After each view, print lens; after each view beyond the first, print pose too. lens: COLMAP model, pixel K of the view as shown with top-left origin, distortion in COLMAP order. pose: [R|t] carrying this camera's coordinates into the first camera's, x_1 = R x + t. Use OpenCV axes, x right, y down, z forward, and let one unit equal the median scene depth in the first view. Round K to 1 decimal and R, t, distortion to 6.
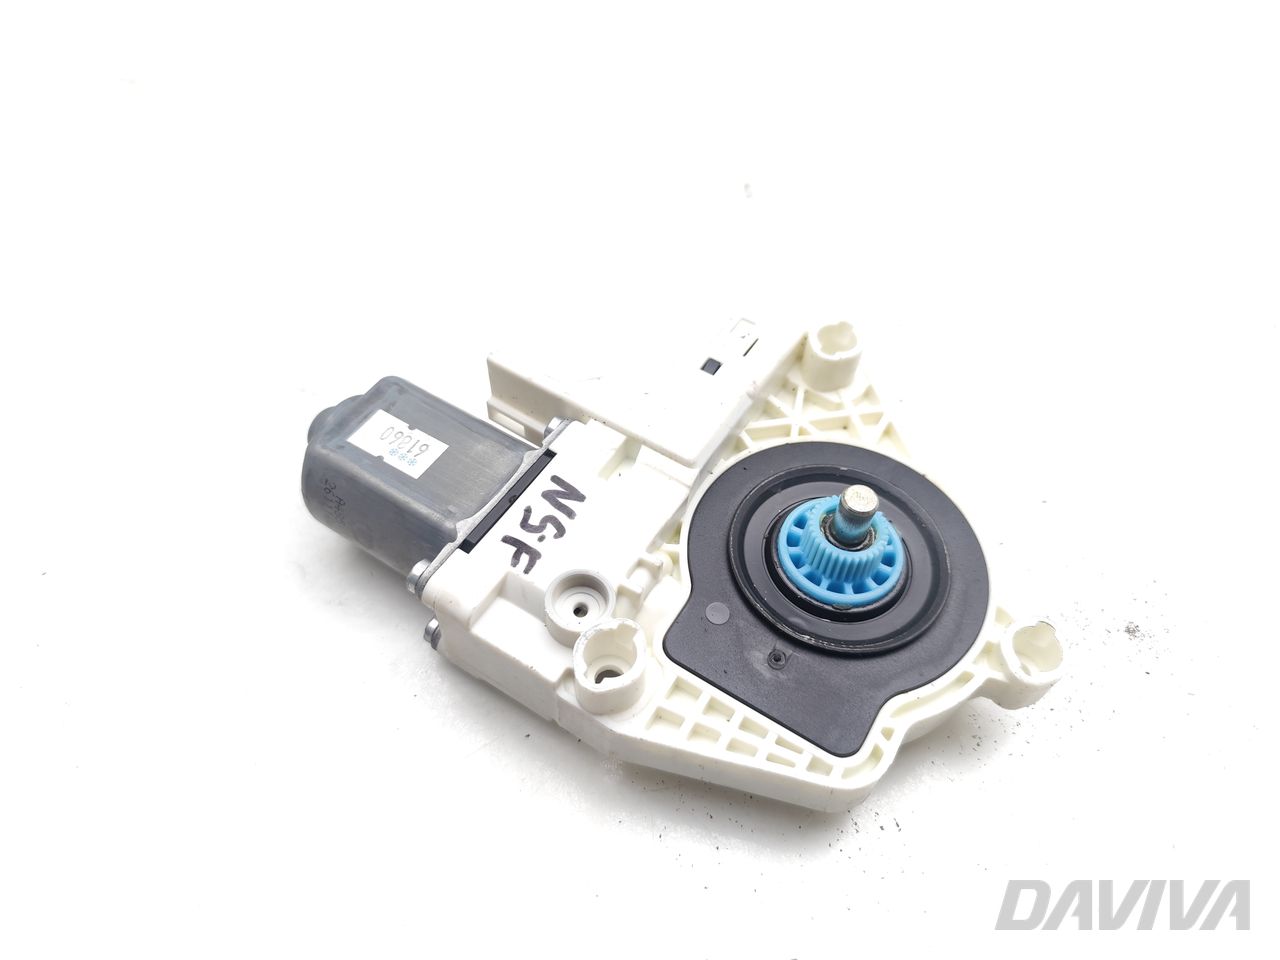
lens RADIAL K [[912.5, 0, 640.5], [0, 912.5, 479.0], [0, 0, 1]] dist [0.000057, -0.002245]
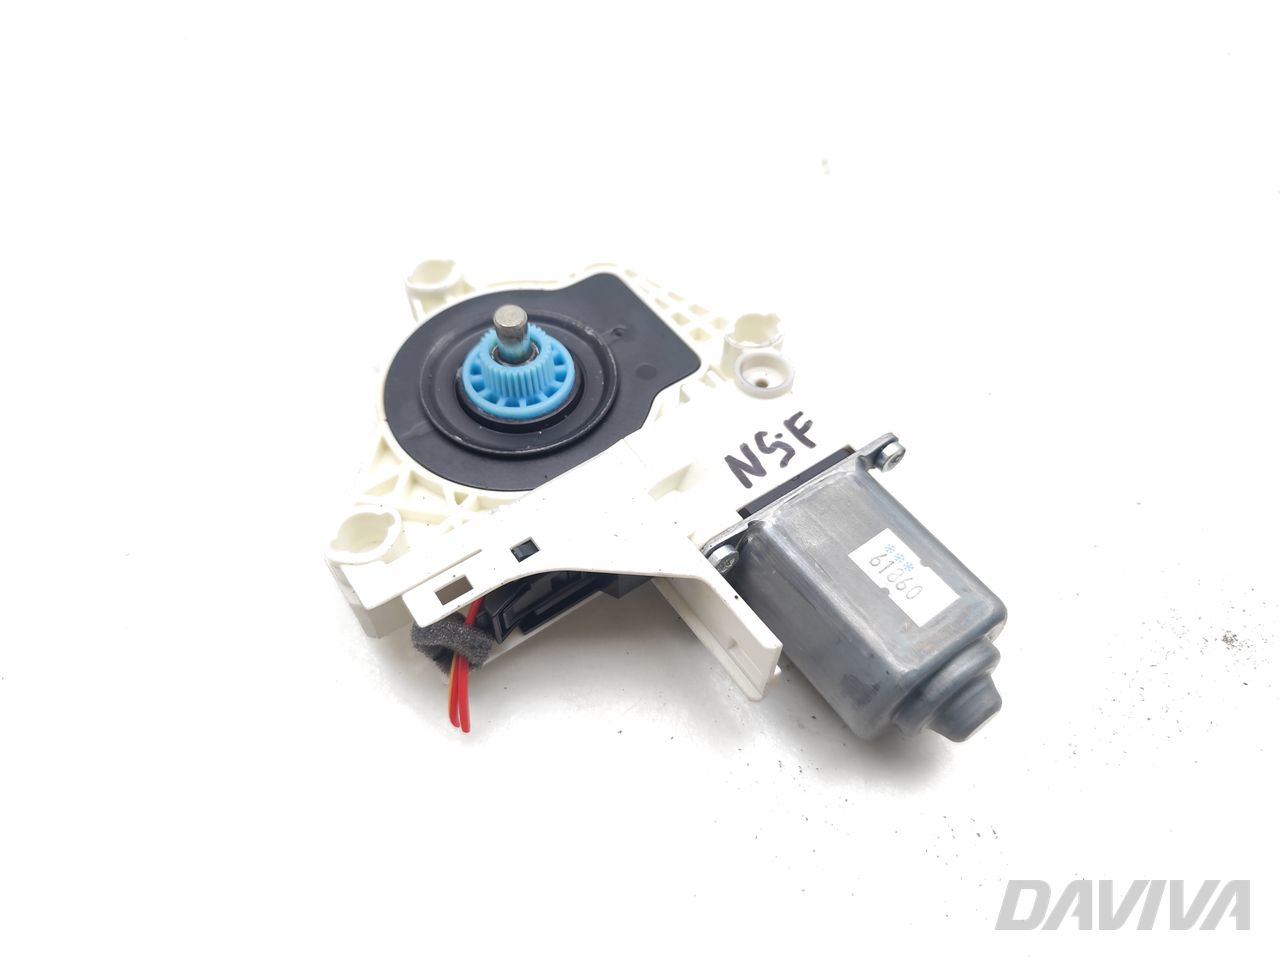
lens RADIAL K [[912.5, 0, 638.8], [0, 912.5, 479.7], [0, 0, 1]] dist [0.000057, -0.002245]
pose [[-0.919966, -0.342914, 0.189928, -0.169911], [0.283466, -0.247297, 0.926548, -0.933543], [-0.270757, 0.906231, 0.324709, 0.713258]]
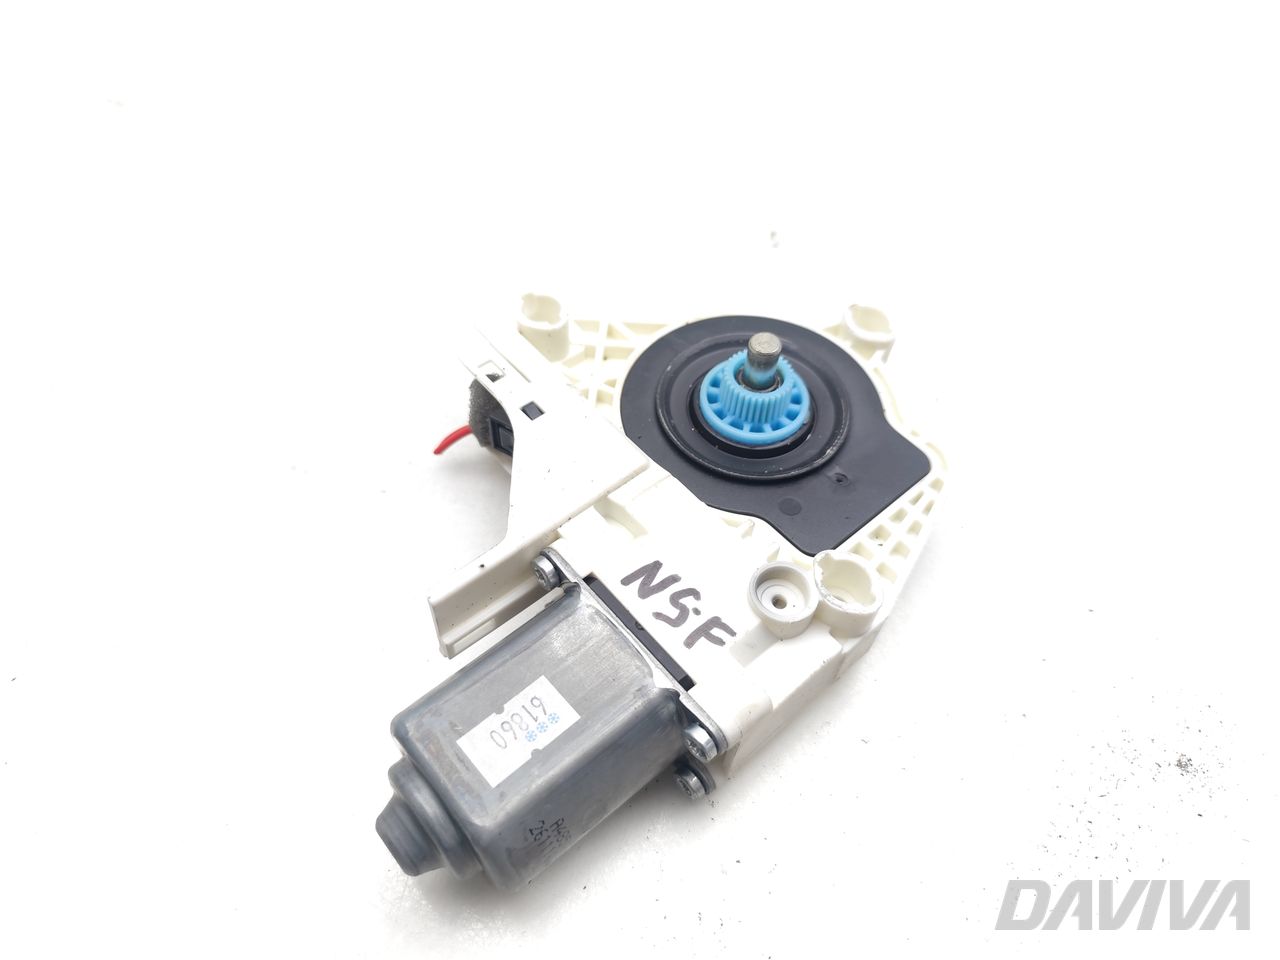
lens RADIAL K [[912.5, 0, 640.7], [0, 912.5, 482.2], [0, 0, 1]] dist [0.000057, -0.002245]
pose [[0.295156, -0.780560, 0.551007, -0.521710], [0.749493, 0.546823, 0.373156, -0.390201], [-0.592574, 0.302837, 0.746422, 0.270104]]
